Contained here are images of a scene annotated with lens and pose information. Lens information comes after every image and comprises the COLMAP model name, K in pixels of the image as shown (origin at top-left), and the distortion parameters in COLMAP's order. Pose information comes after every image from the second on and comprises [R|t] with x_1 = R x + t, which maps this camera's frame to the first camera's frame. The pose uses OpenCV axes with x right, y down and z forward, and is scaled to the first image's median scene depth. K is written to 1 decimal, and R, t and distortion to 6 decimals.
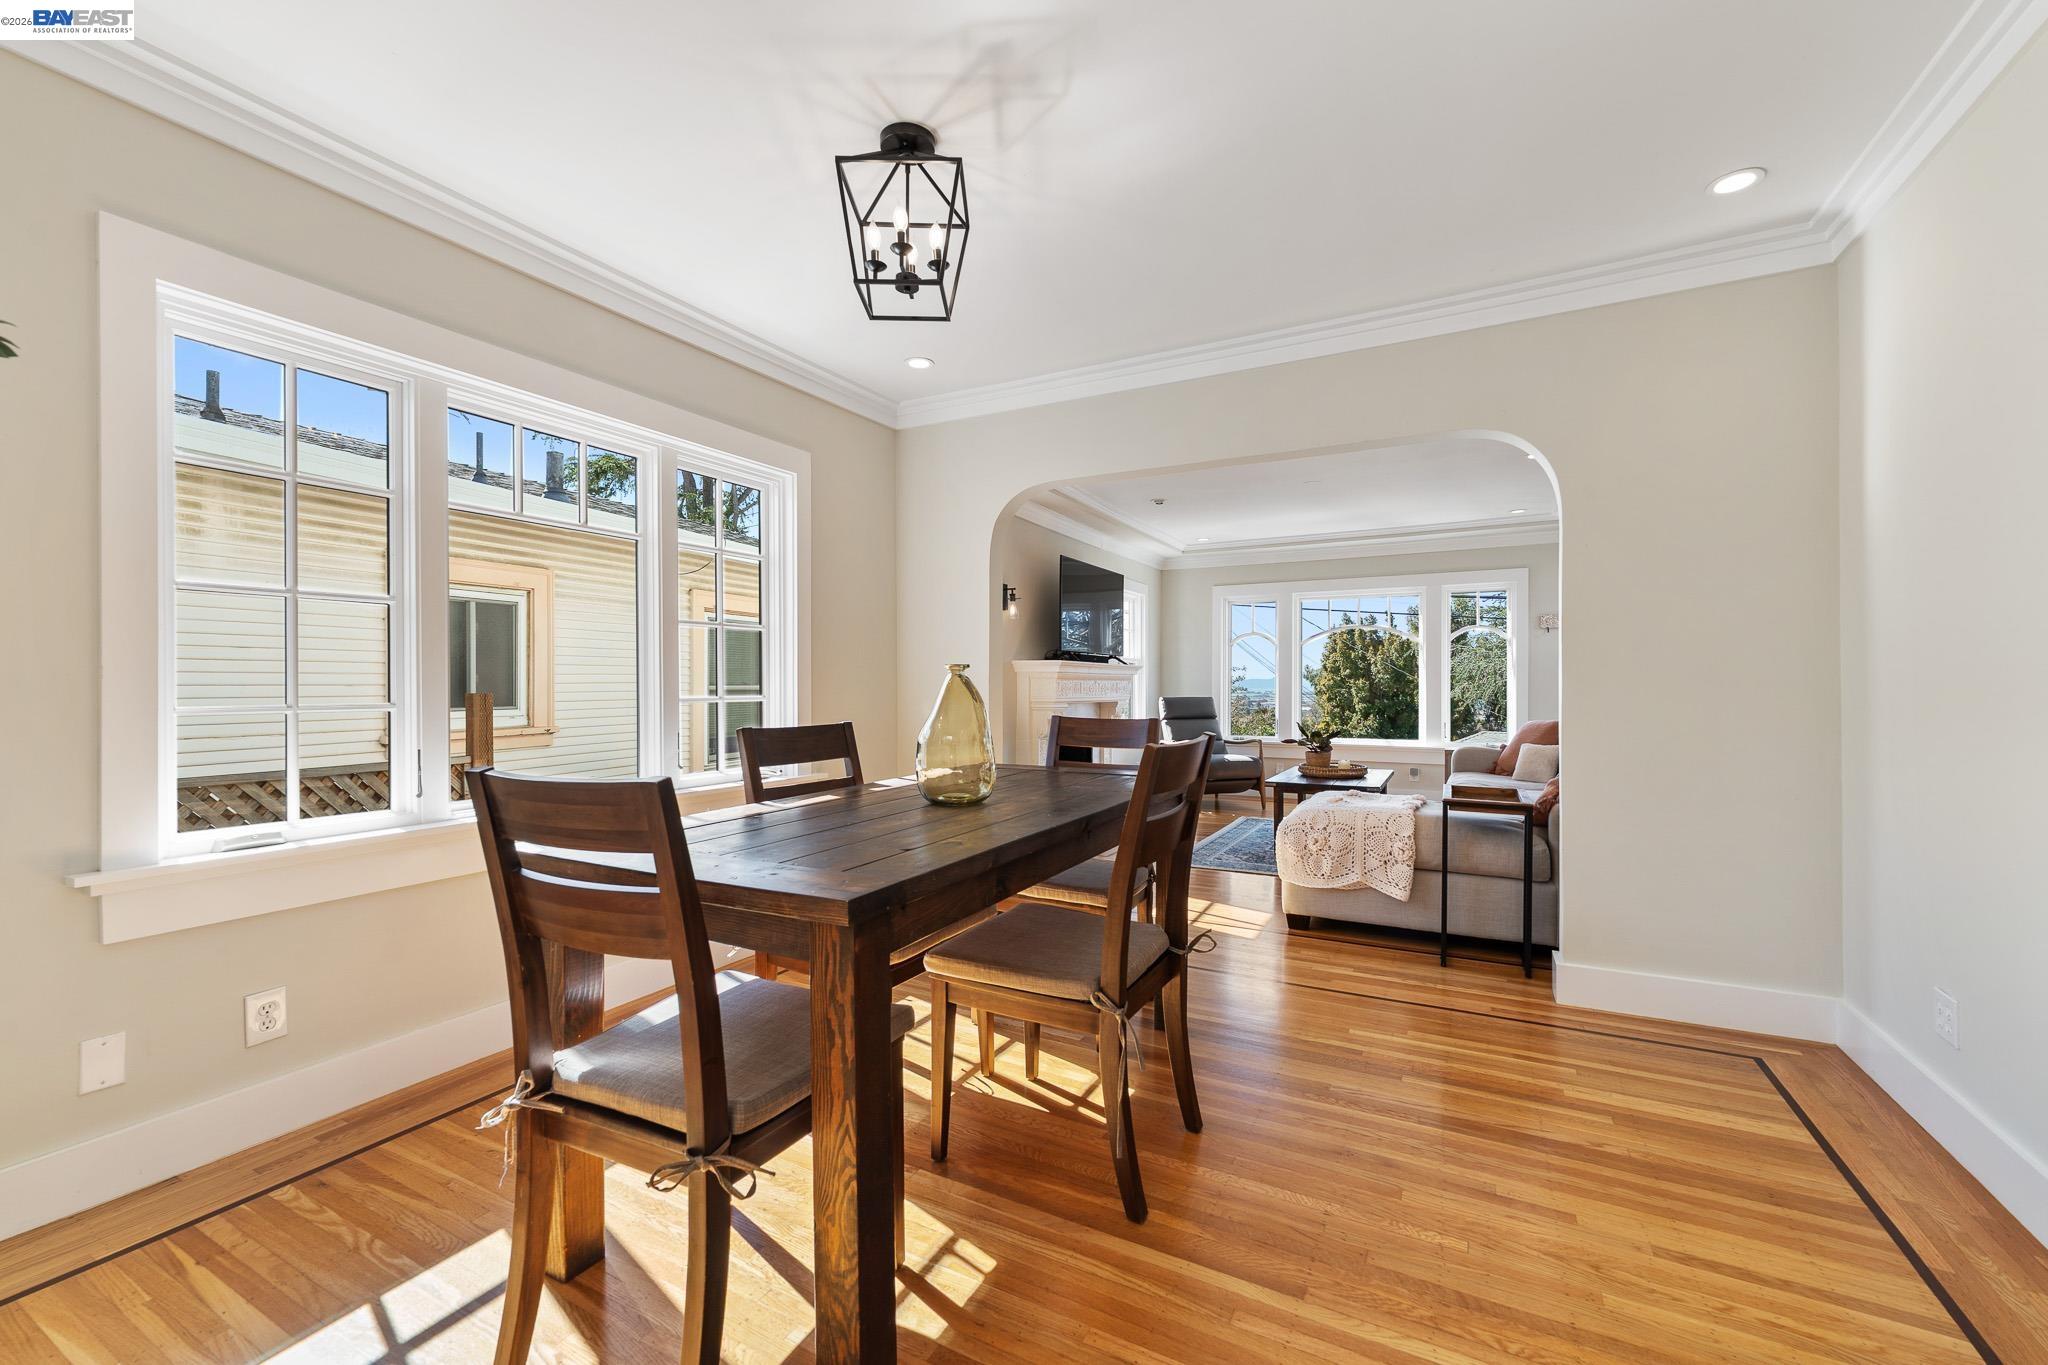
lens RADIAL K [[828.1, 0, 1024.0], [0, 828.1, 682.5], [0, 0, 1]] dist [0.001797, 0.000050]
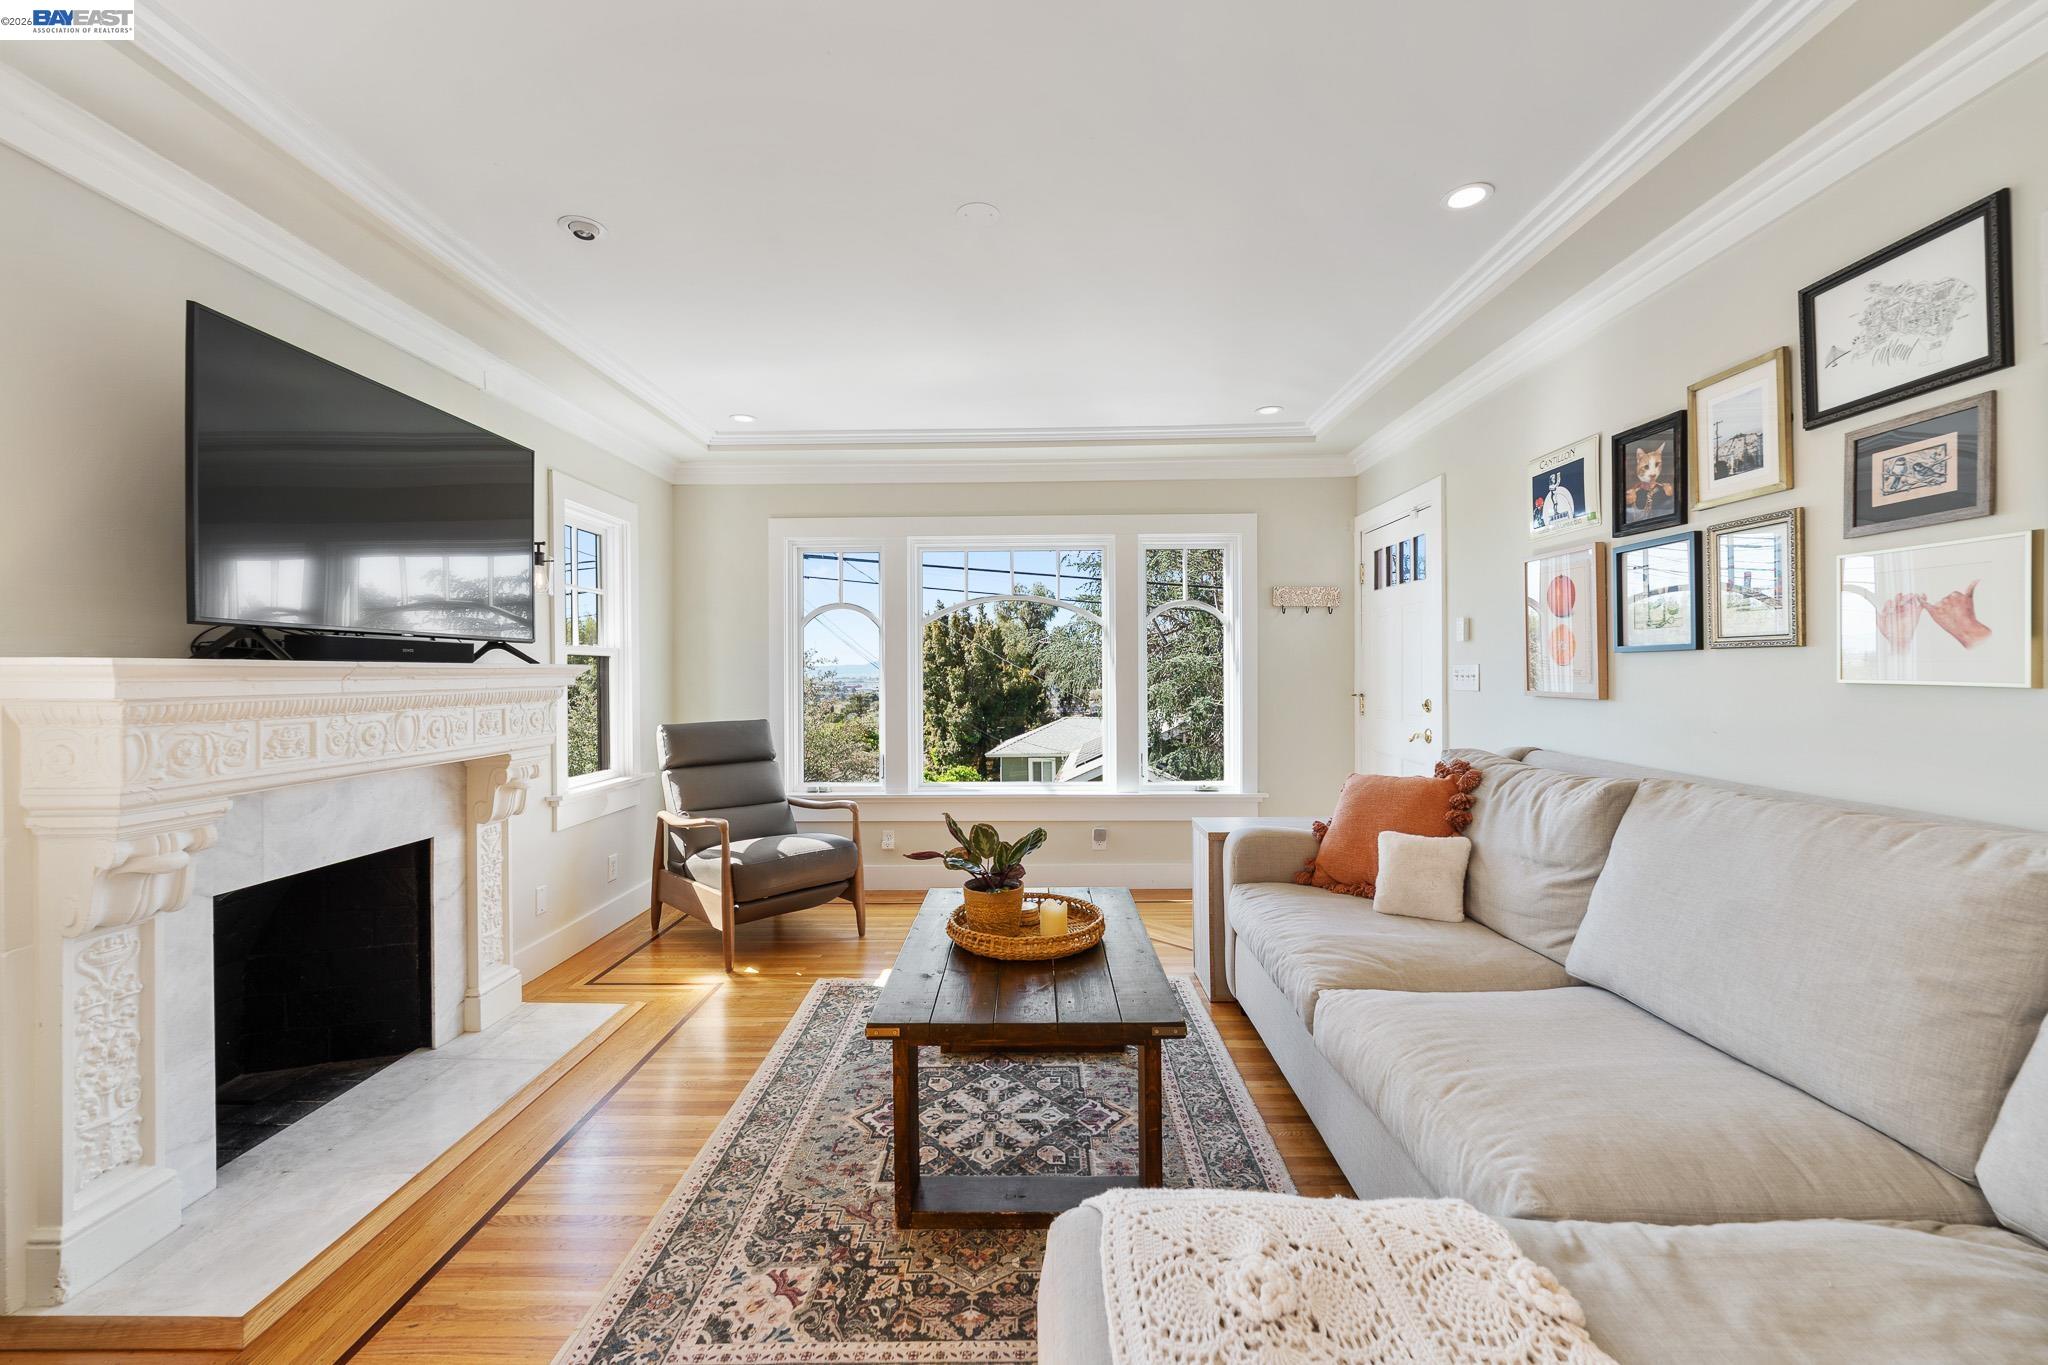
lens RADIAL K [[839.2, 0, 1029.2], [0, 839.2, 668.4], [0, 0, 1]] dist [-0.000549, -0.000260]
pose [[0.886091, -0.004682, 0.463488, 0.164025], [0.004762, 0.999988, 0.000998, -0.020175], [-0.463487, 0.001323, 0.886102, 0.568743]]
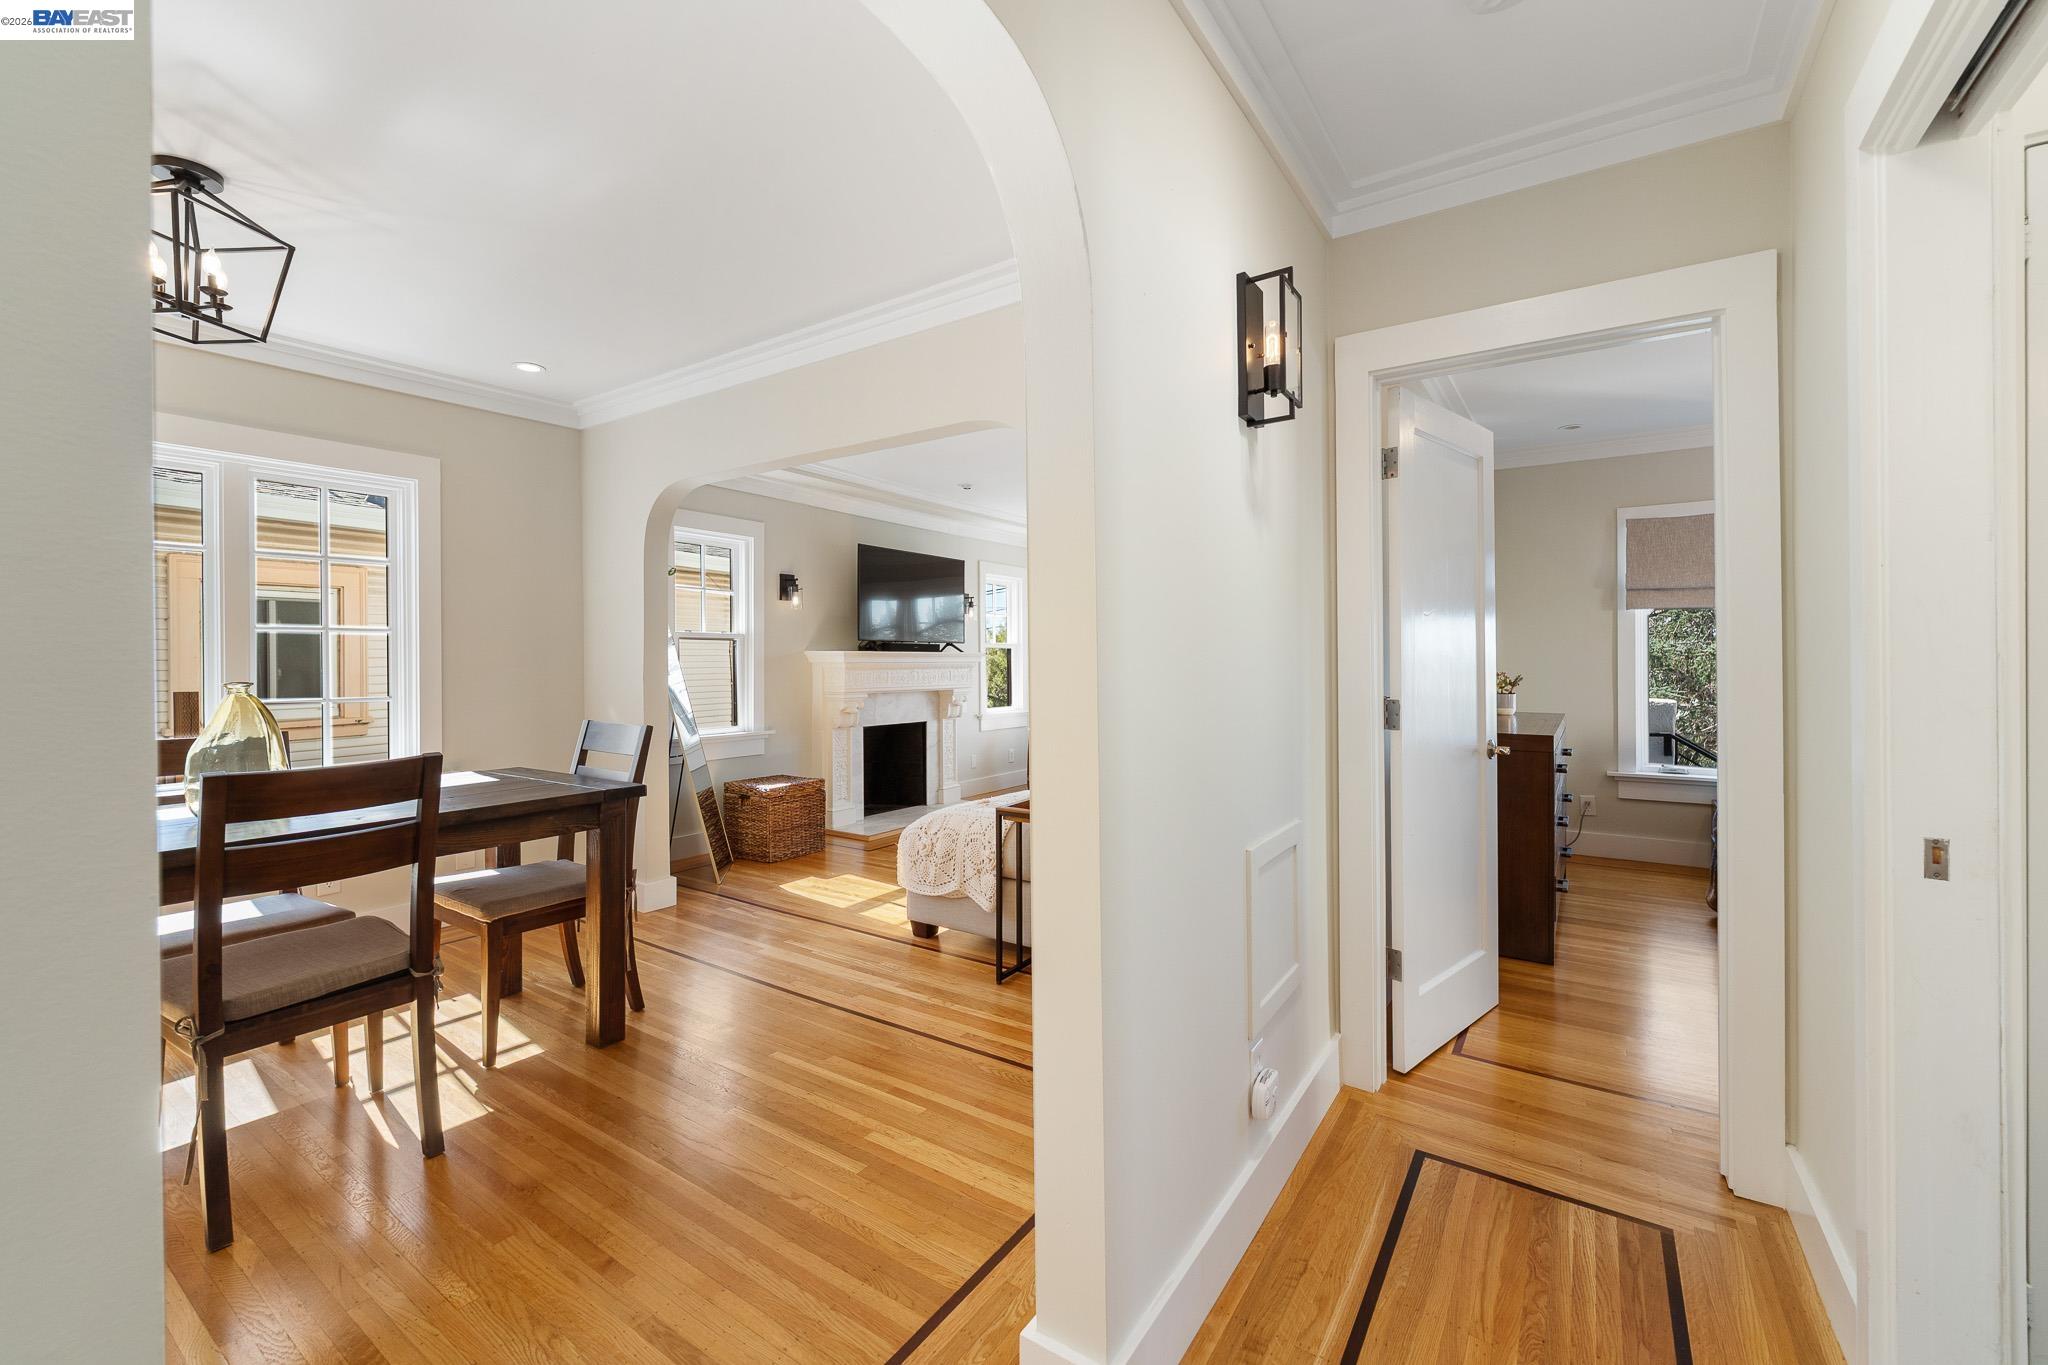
lens RADIAL K [[839.1, 0, 1017.7], [0, 839.1, 645.4], [0, 0, 1]] dist [-0.001448, -0.000581]
pose [[0.994652, -0.007561, -0.103009, 0.321300], [0.005831, 0.999837, -0.017086, -0.013292], [0.103122, 0.016394, 0.994534, 0.024772]]
